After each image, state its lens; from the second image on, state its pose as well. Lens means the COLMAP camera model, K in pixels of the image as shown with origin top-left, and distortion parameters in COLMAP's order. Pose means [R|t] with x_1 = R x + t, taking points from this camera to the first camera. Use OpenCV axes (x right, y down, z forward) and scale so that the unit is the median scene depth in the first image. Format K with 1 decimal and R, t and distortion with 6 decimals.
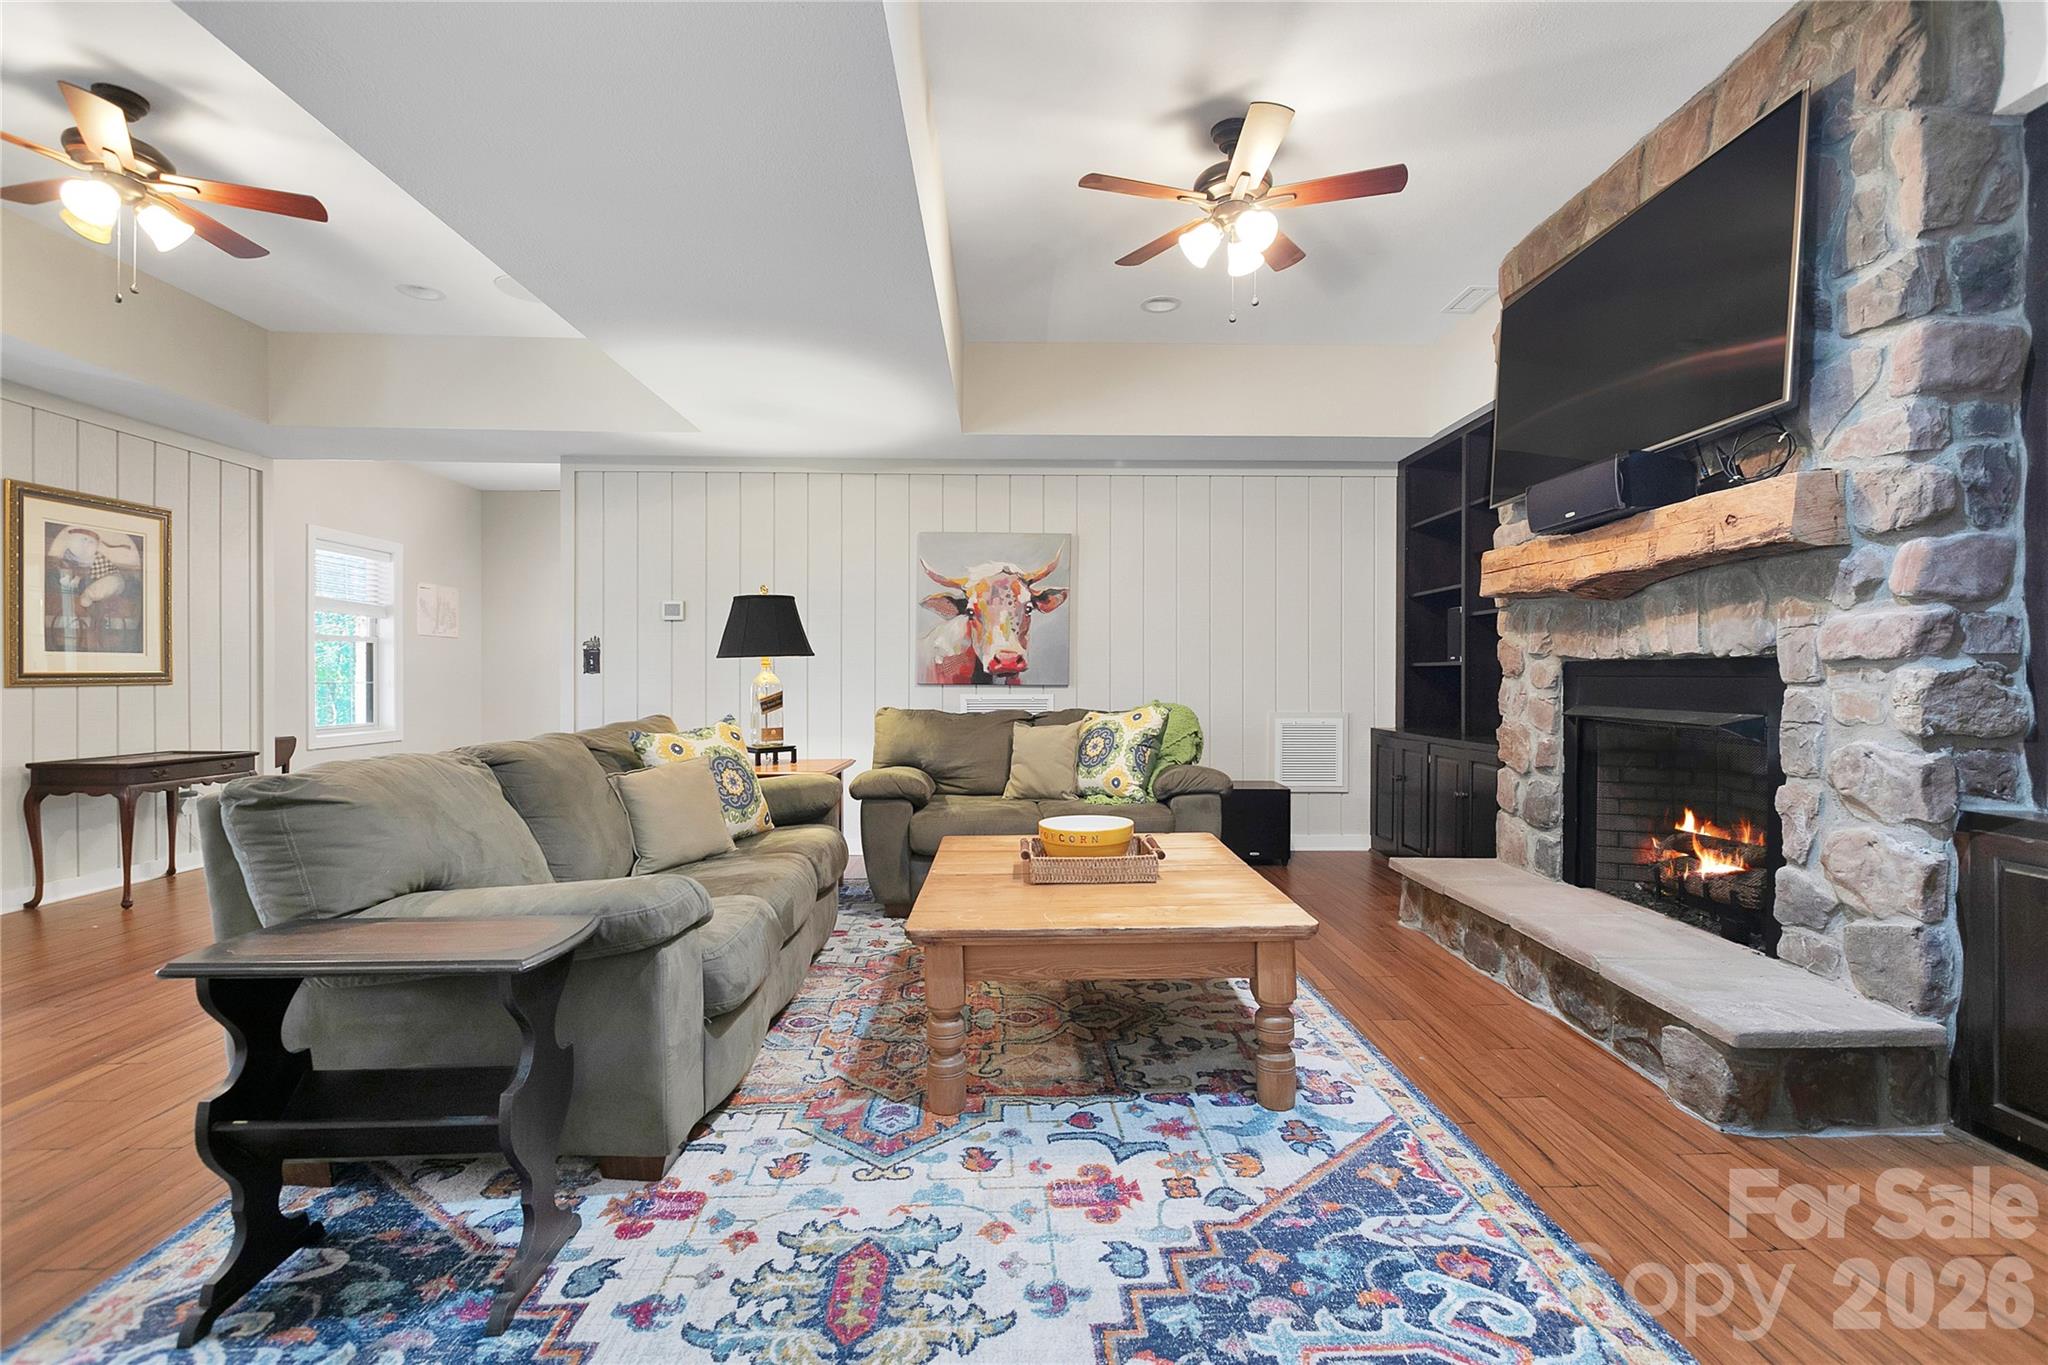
lens RADIAL K [[923.4, 0, 1024.0], [0, 923.4, 682.5], [0, 0, 1]] dist [0.001597, -0.000123]
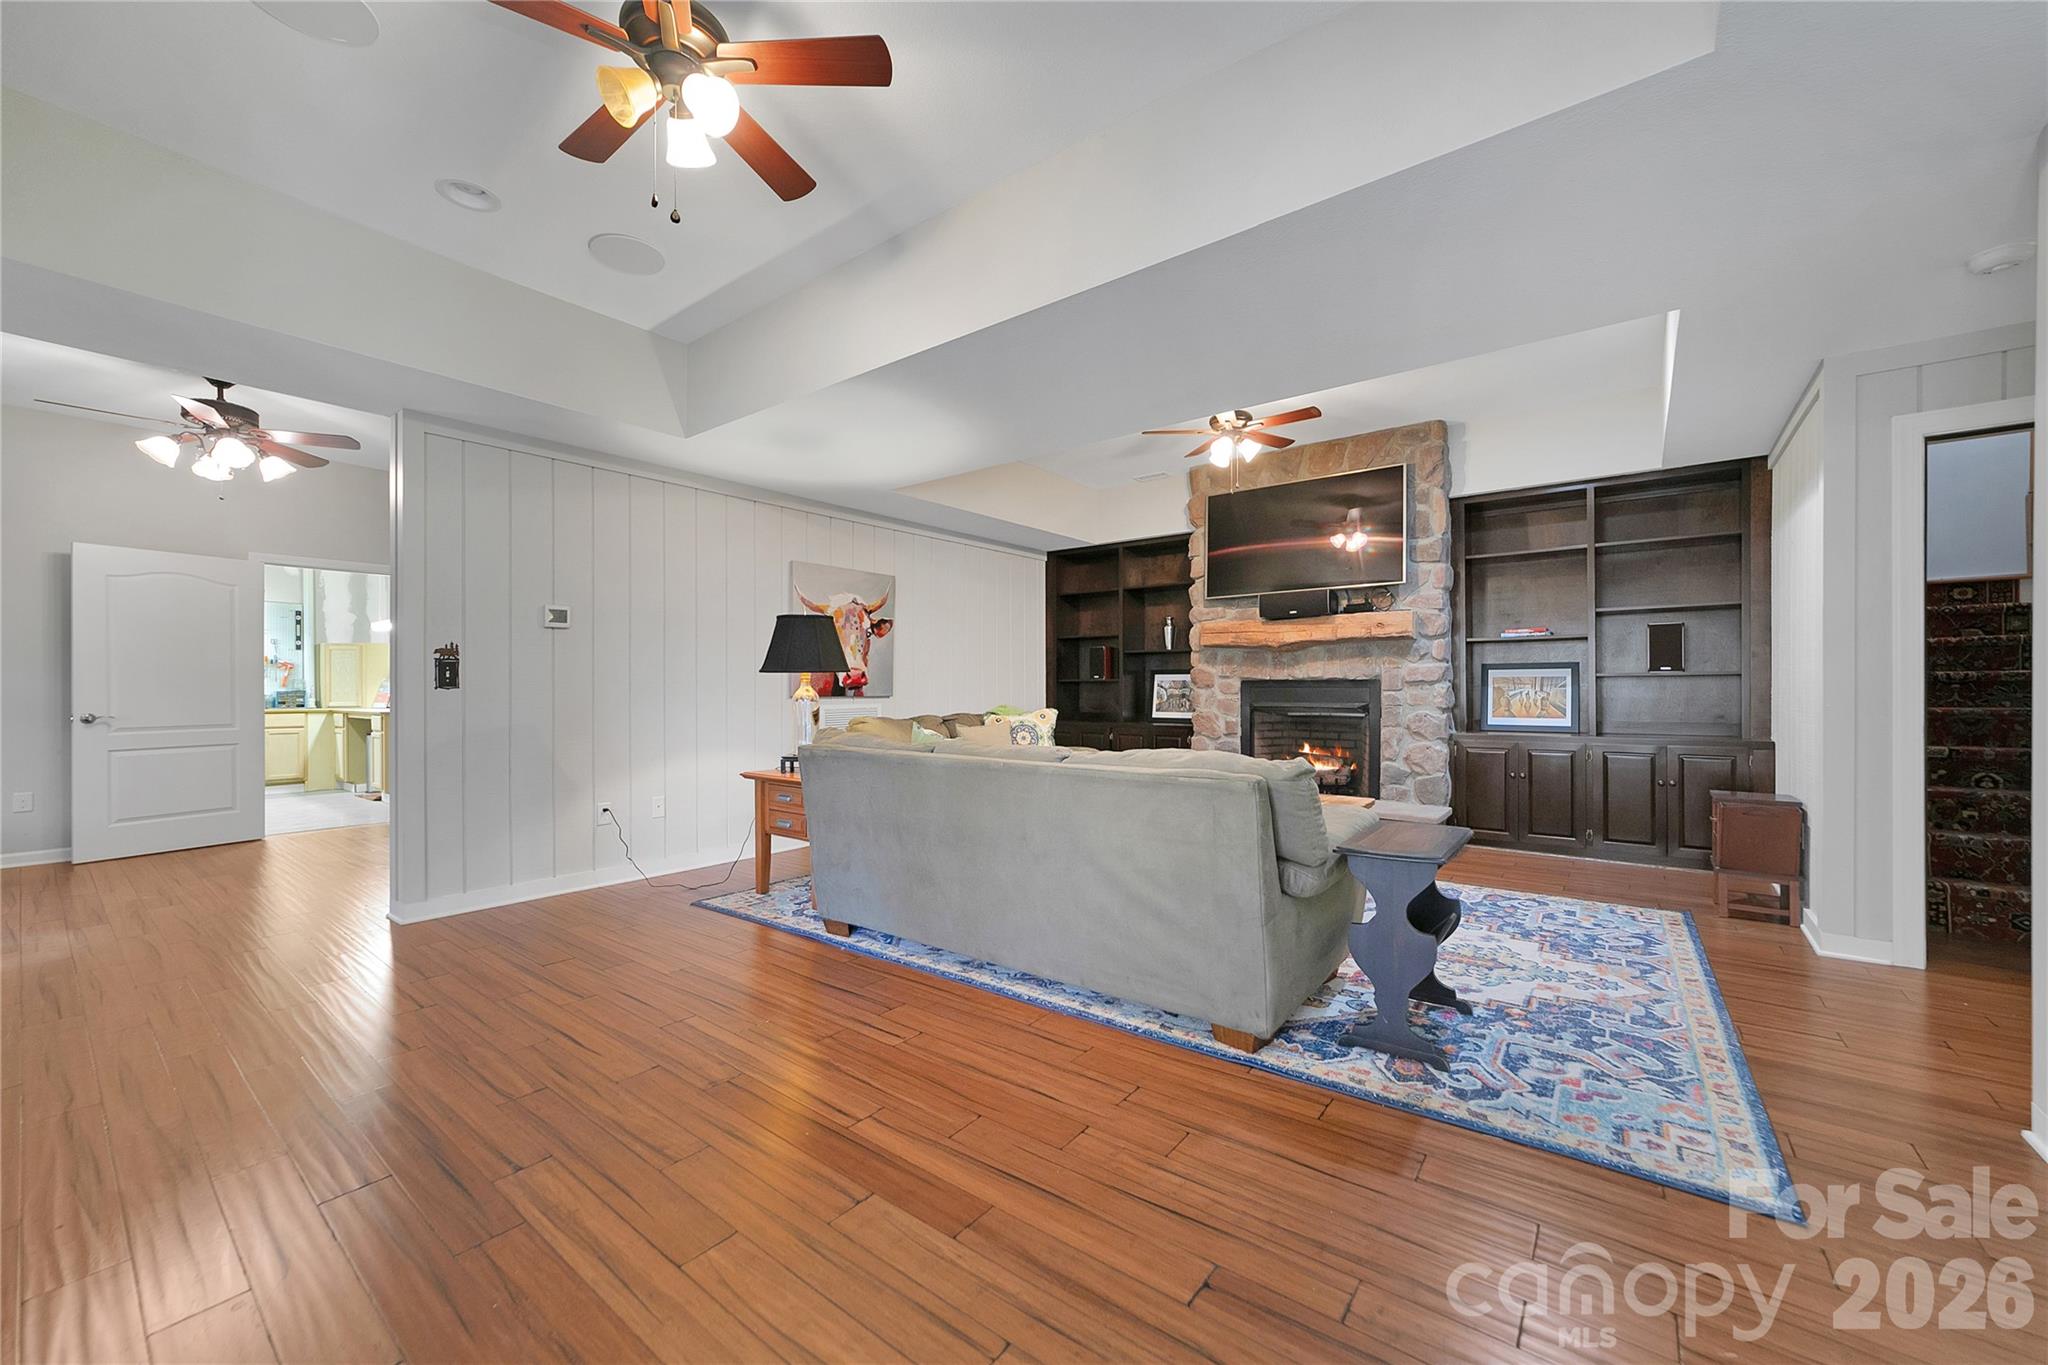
lens RADIAL K [[795.1, 0, 1027.8], [0, 795.1, 692.8], [0, 0, 1]] dist [-0.000276, -0.000049]
pose [[0.629074, -0.009166, 0.777292, -1.072975], [0.008745, 0.999951, 0.004714, -0.007616], [-0.777296, 0.003832, 0.629123, 0.276512]]
